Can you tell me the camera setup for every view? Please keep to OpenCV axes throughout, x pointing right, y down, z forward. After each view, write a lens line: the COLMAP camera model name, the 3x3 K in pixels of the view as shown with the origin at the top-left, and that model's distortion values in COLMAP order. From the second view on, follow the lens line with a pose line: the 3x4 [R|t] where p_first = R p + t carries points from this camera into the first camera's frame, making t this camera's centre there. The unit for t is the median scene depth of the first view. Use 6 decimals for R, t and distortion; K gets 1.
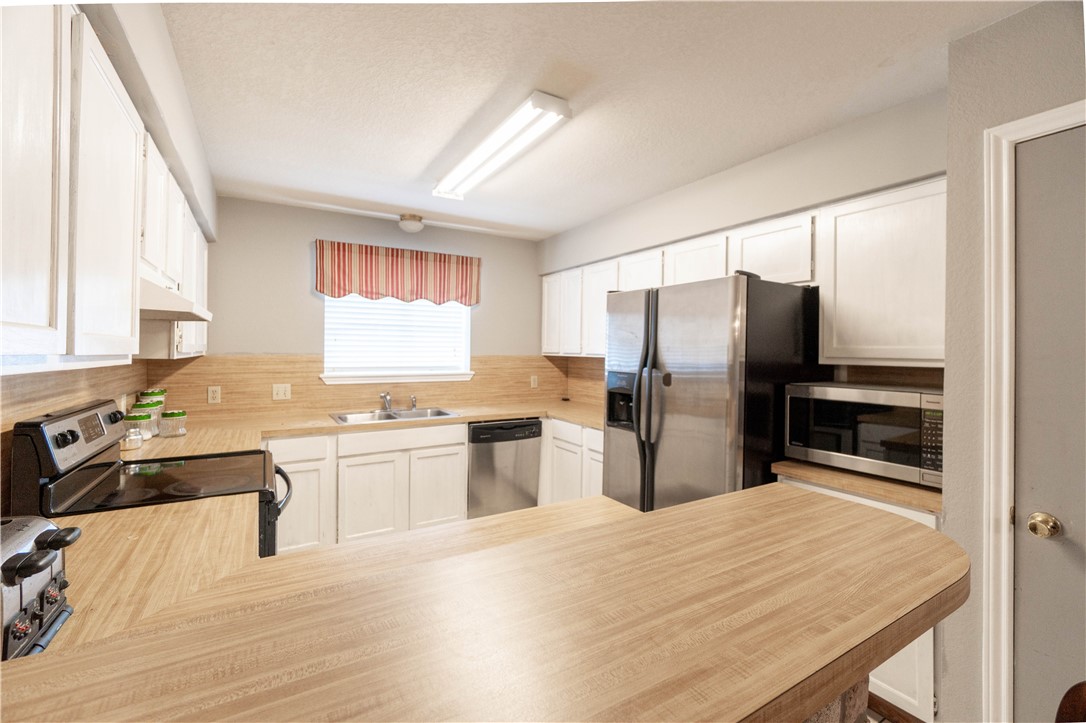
lens RADIAL K [[467.3, 0, 540.8], [0, 467.3, 354.1], [0, 0, 1]] dist [-0.005332, 0.001195]
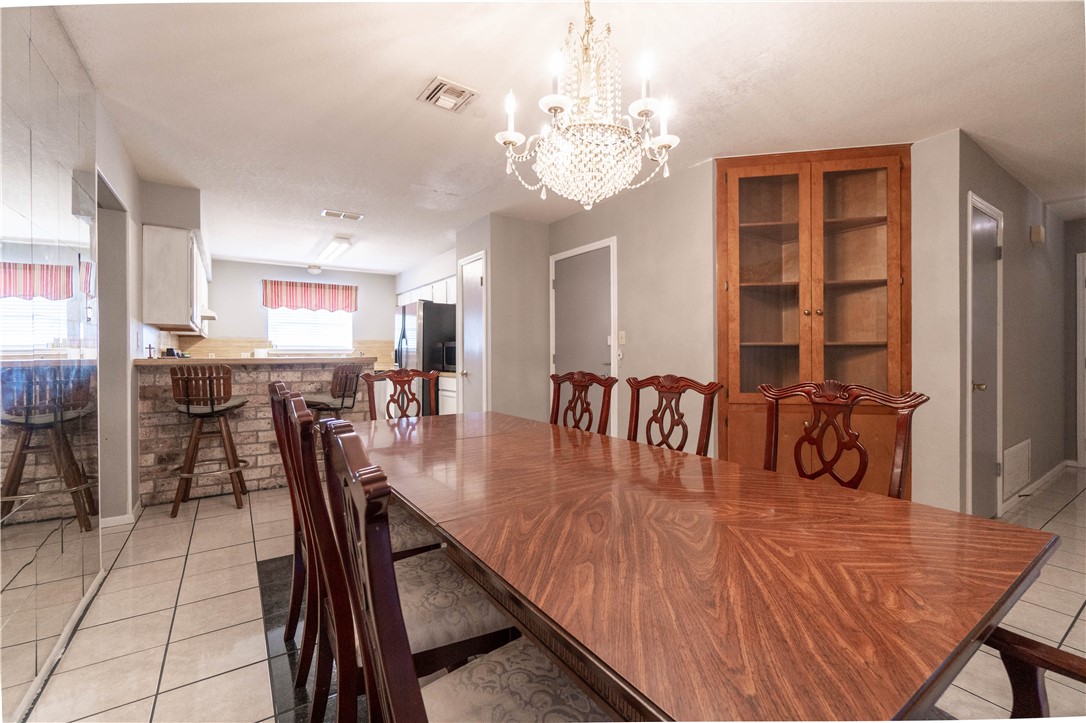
lens RADIAL K [[467.3, 0, 544.6], [0, 467.3, 356.8], [0, 0, 1]] dist [-0.005332, 0.001195]
pose [[0.998048, -0.013349, 0.061006, 0.585863], [0.013423, 0.999910, -0.000794, 0.099045], [-0.060990, 0.001611, 0.998137, -1.045767]]
